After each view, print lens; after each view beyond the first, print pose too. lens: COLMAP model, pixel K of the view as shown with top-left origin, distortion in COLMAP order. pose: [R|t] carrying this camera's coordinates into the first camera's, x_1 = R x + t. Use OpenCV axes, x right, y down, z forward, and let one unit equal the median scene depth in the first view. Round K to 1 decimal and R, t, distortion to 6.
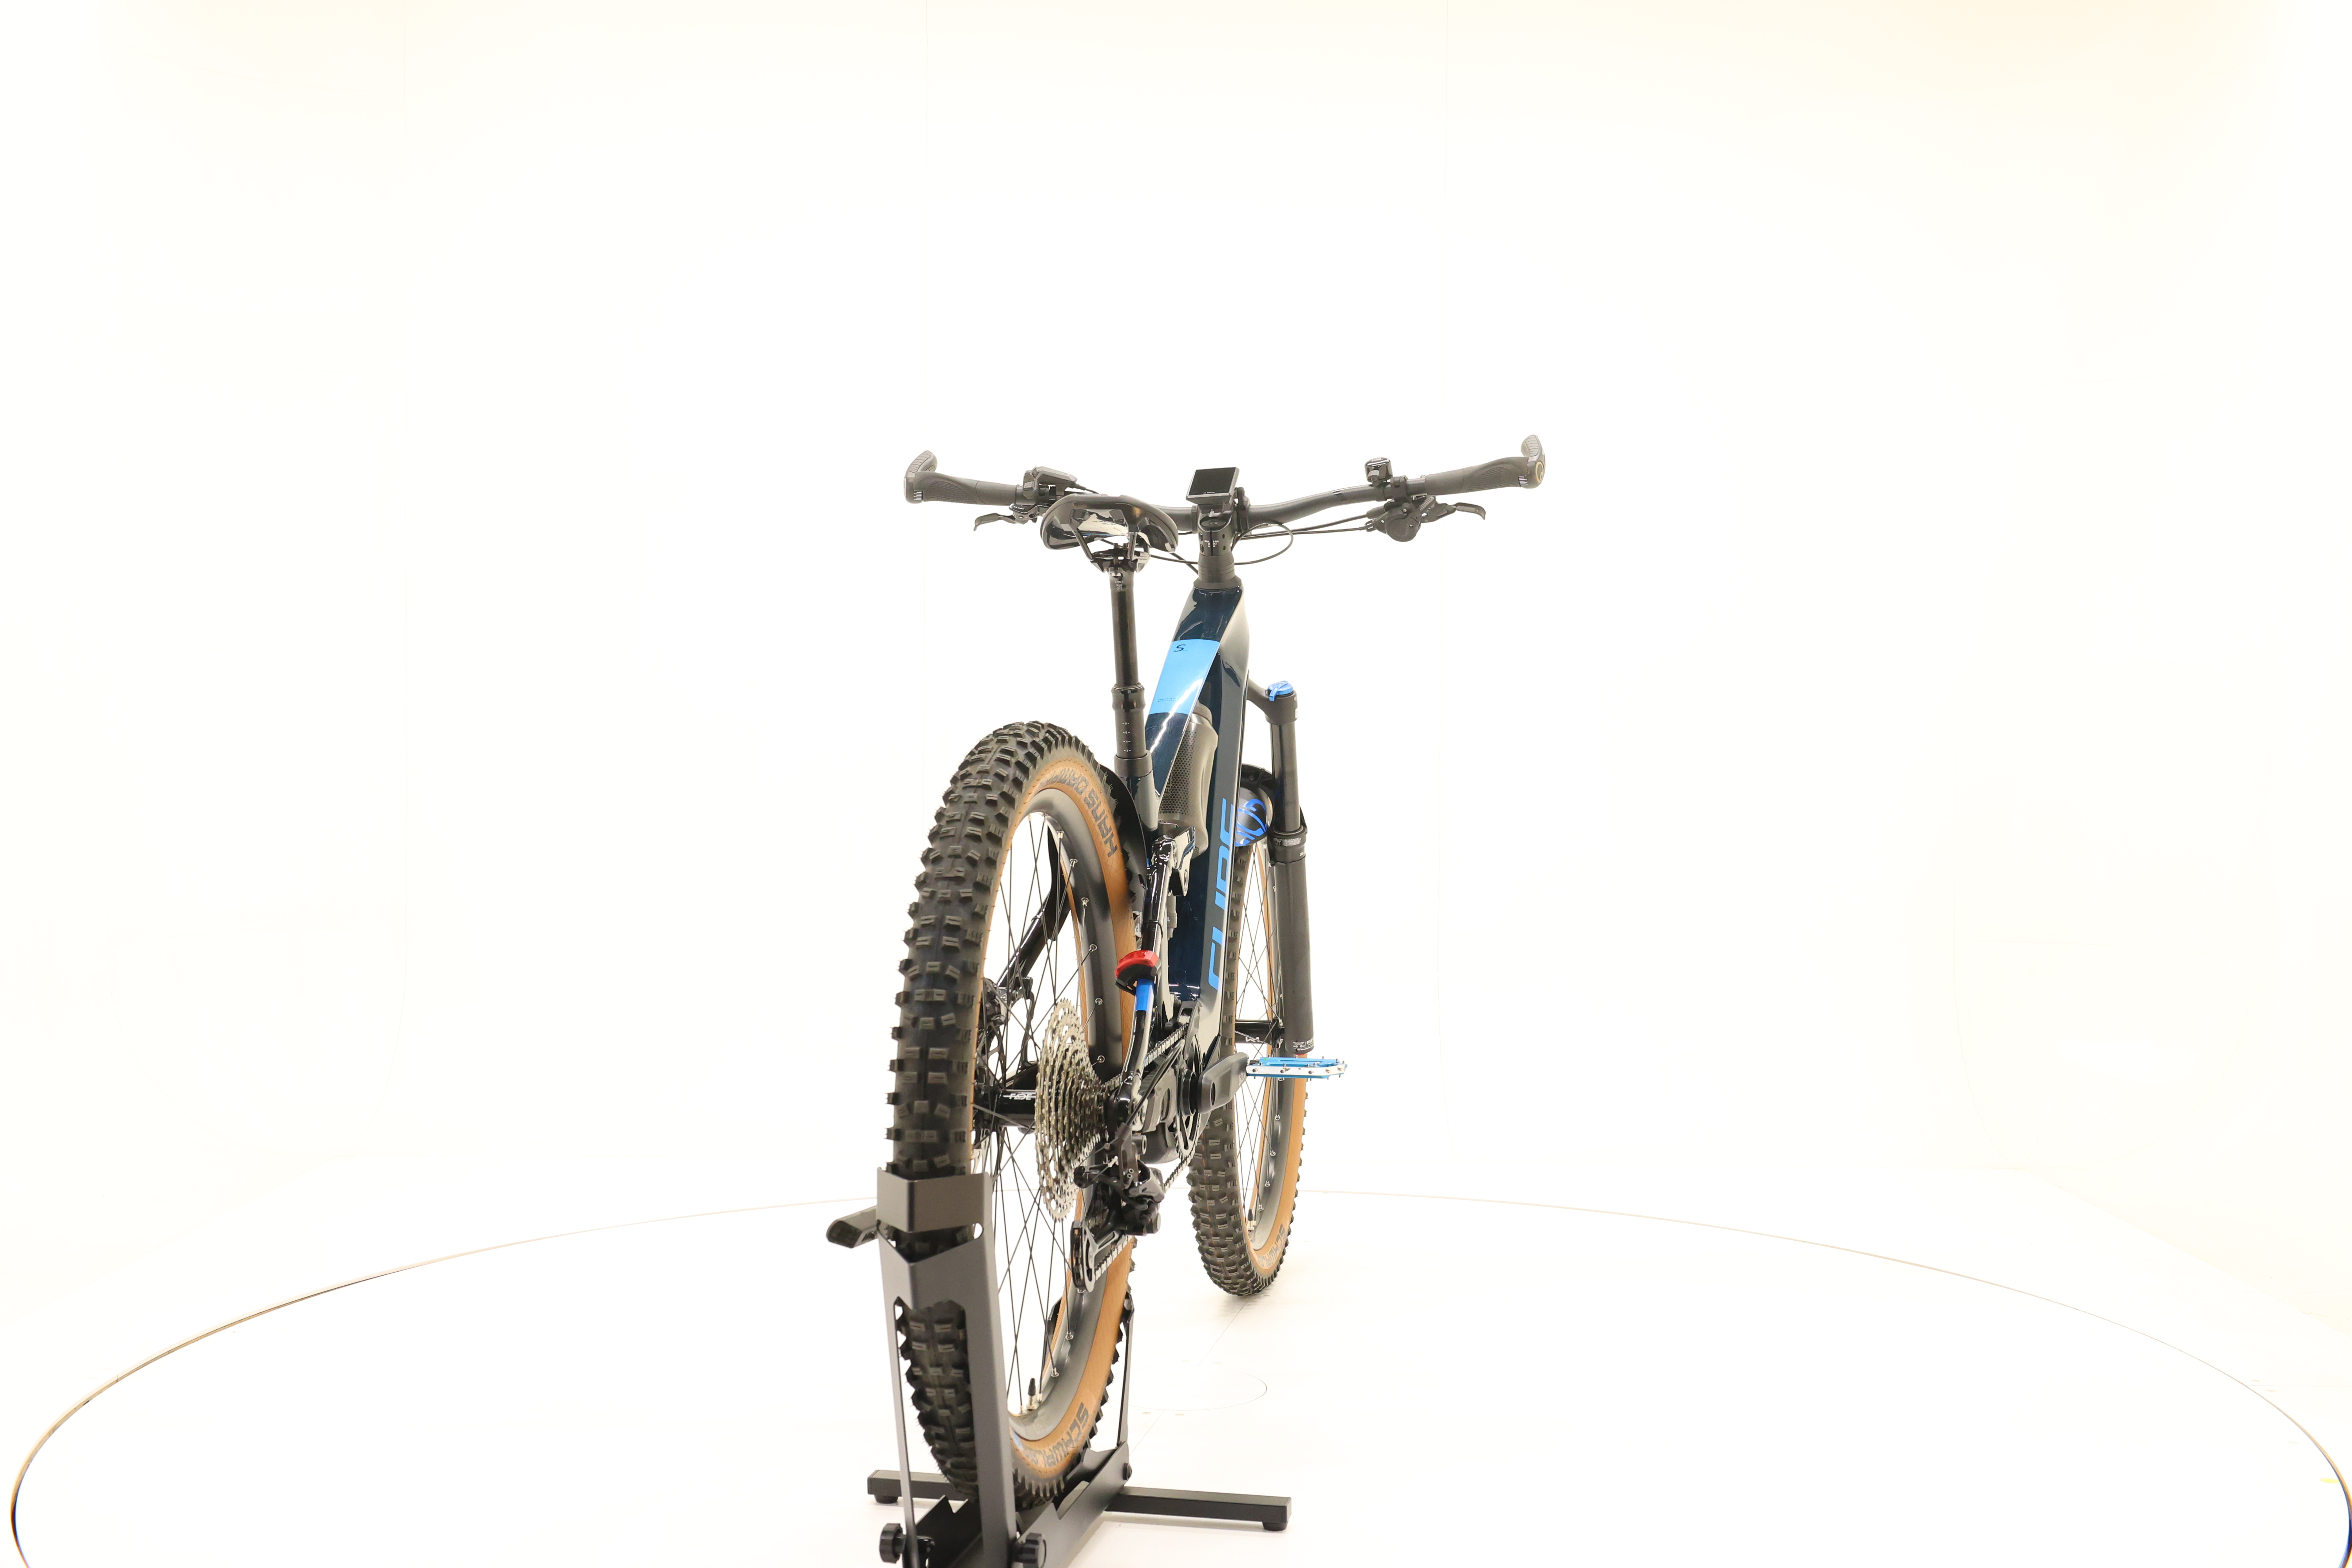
lens RADIAL K [[2539.8, 0, 1170.6], [0, 2539.8, 730.7], [0, 0, 1]] dist [-0.010412, -0.003339]
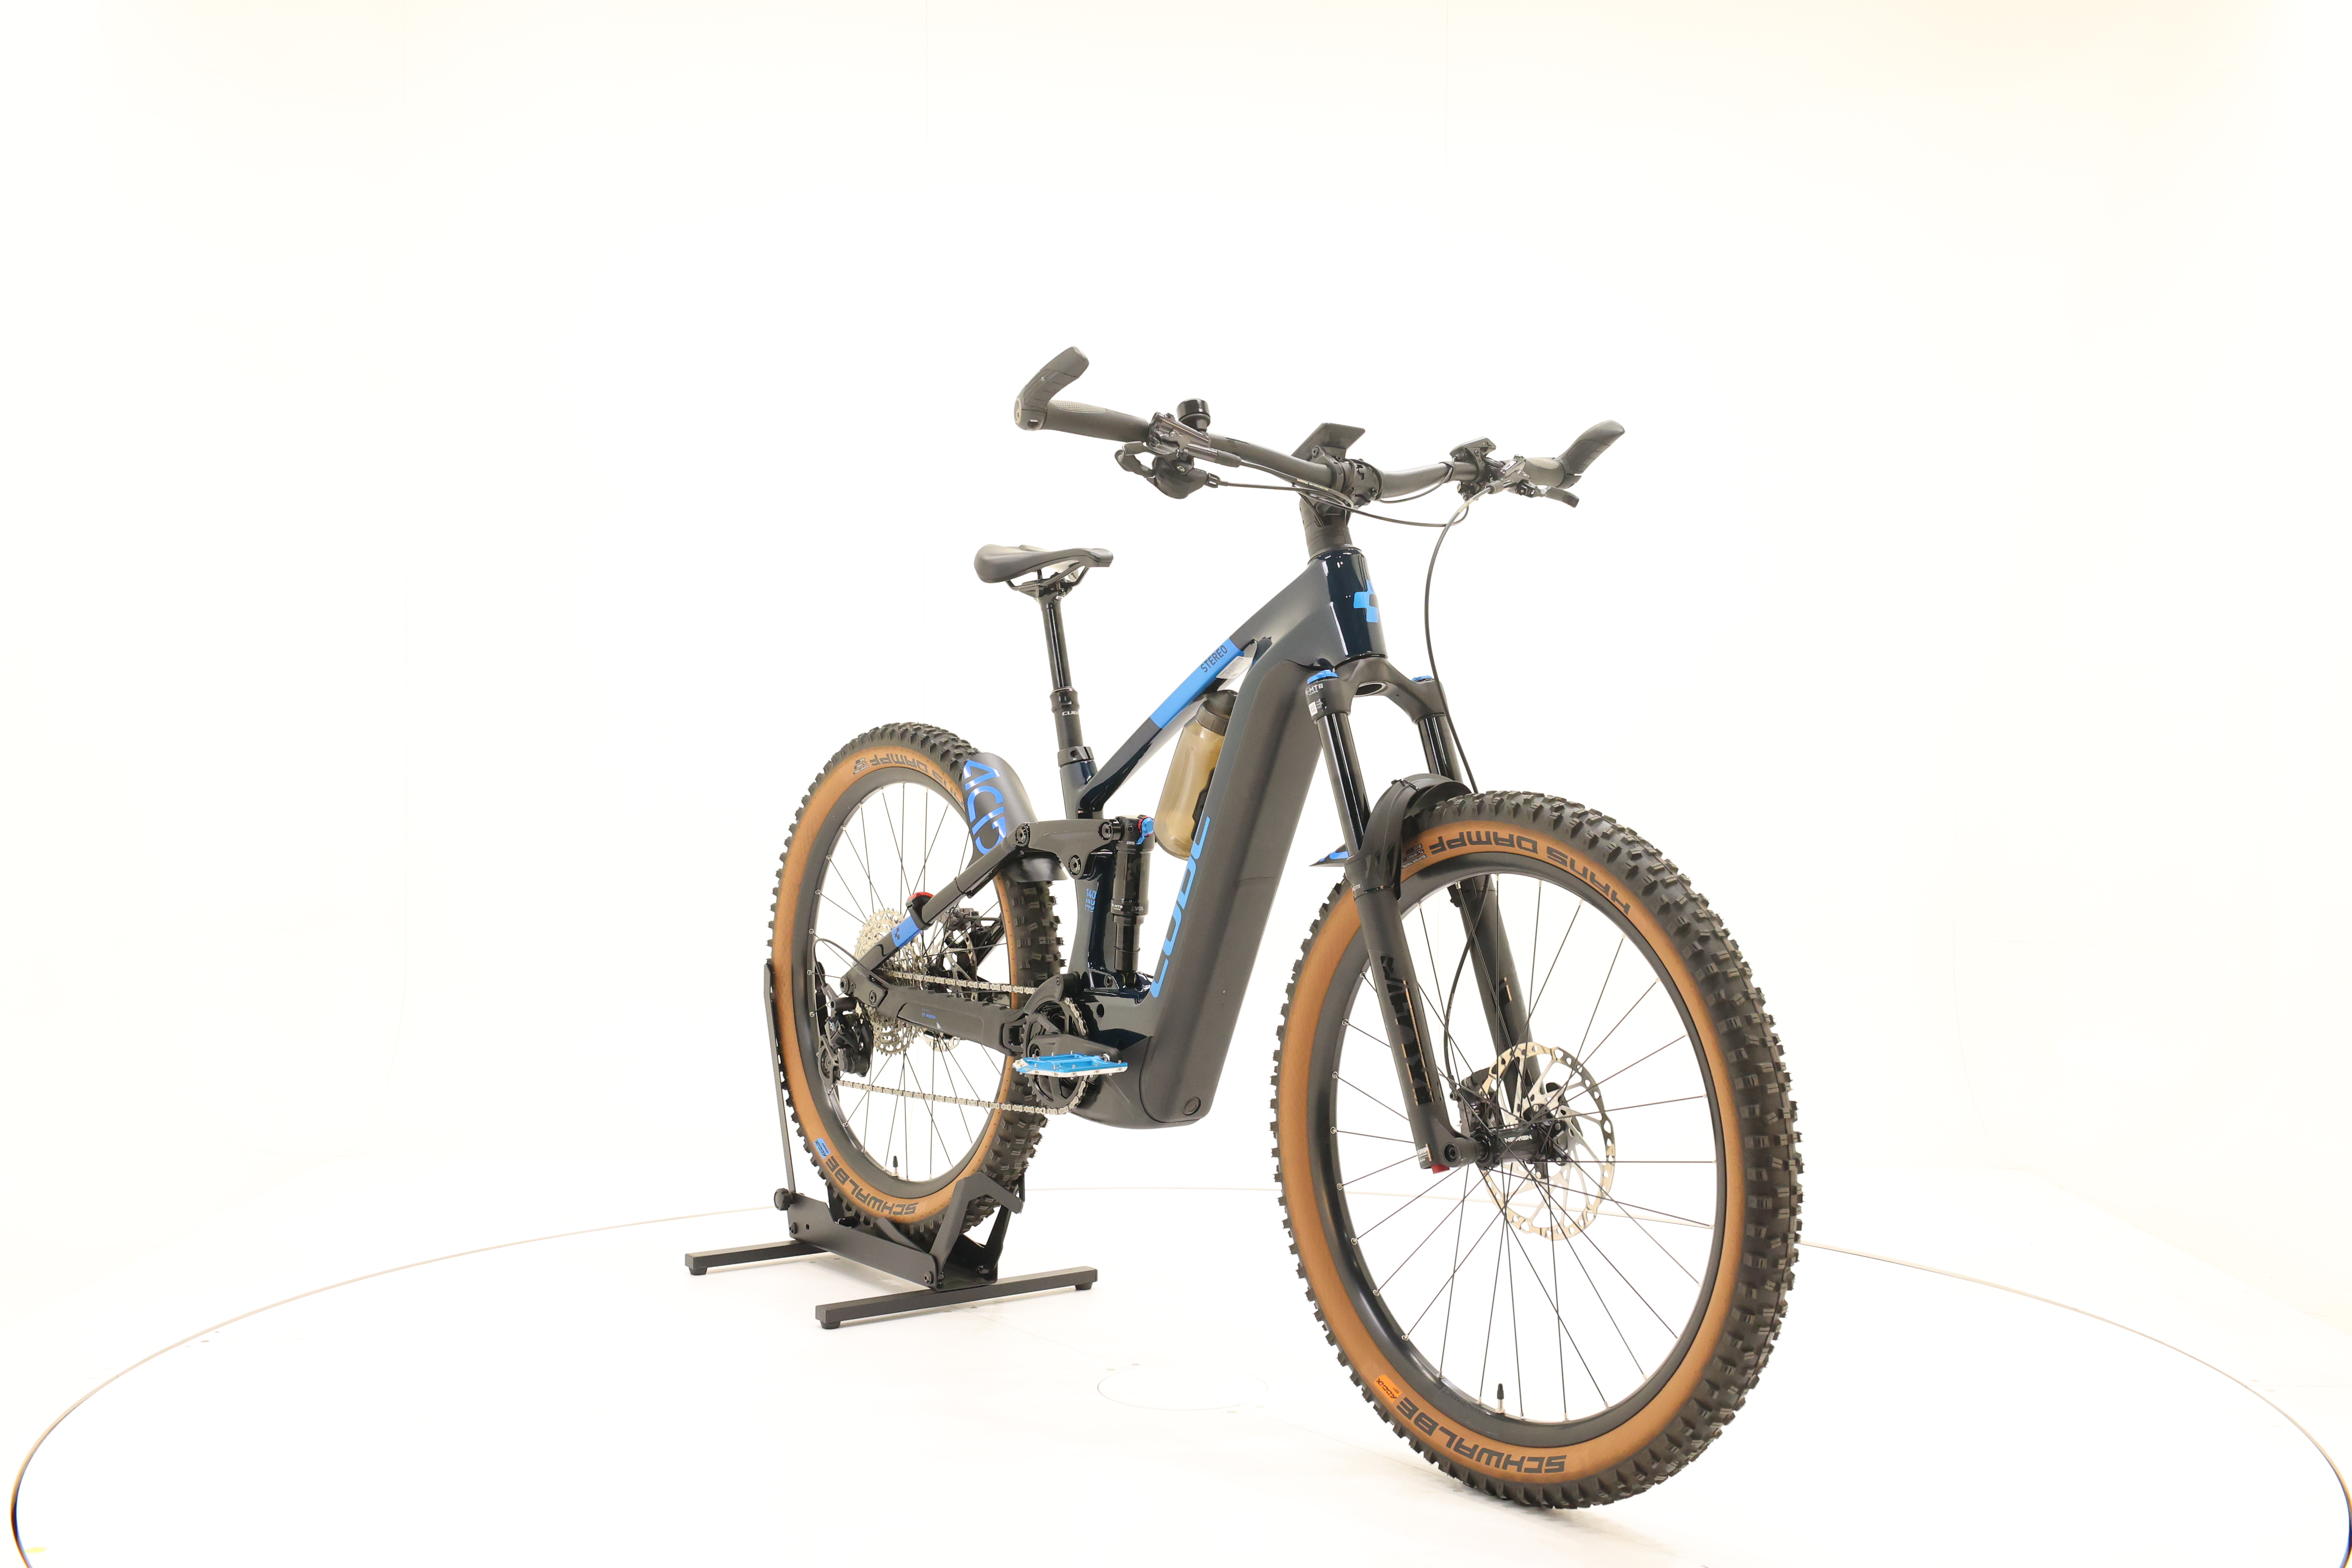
lens RADIAL K [[2539.8, 0, 1170.6], [0, 2539.8, 730.7], [0, 0, 1]] dist [-0.010412, -0.003339]
pose [[-0.664528, -0.005947, -0.747239, 0.704436], [-0.008467, 0.999964, -0.000428, 0.000450], [0.747215, 0.006042, -0.664555, 1.546125]]
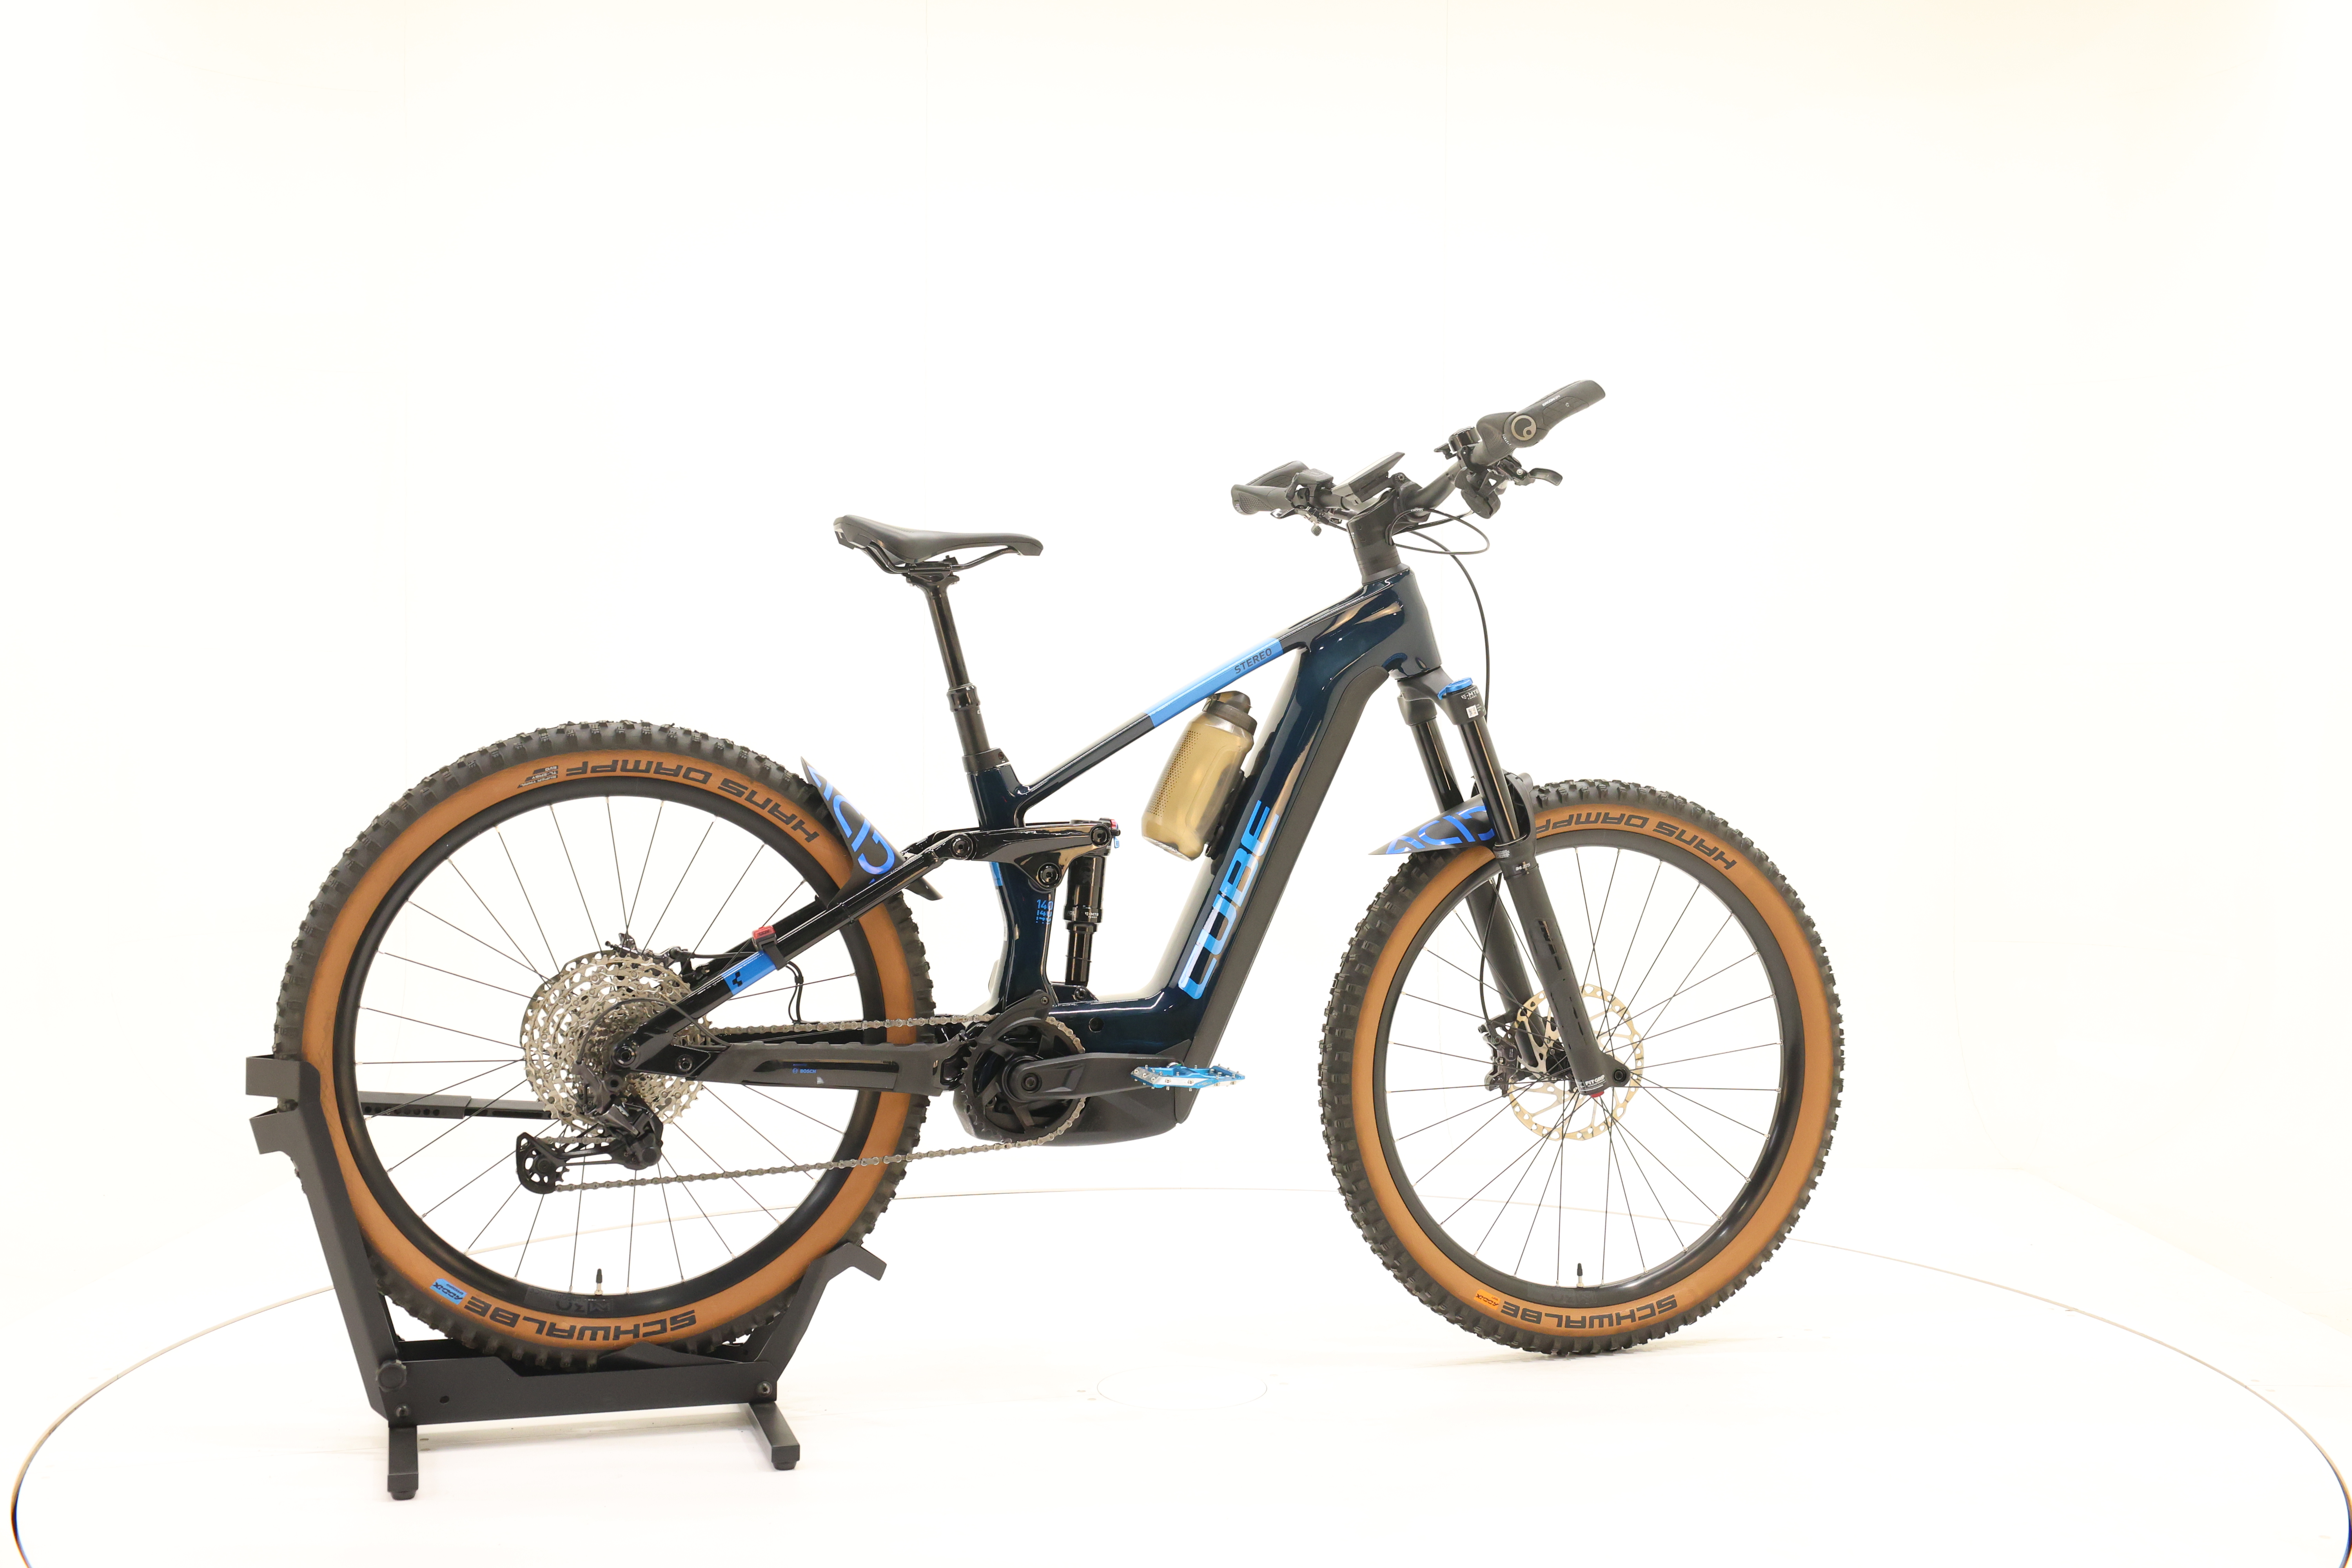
lens RADIAL K [[2539.8, 0, 1170.6], [0, 2539.8, 730.7], [0, 0, 1]] dist [-0.010412, -0.003339]
pose [[0.490115, -0.002070, -0.871655, 0.813910], [-0.003073, 0.999987, -0.004103, 0.003930], [0.871652, 0.004690, 0.490102, 0.470593]]
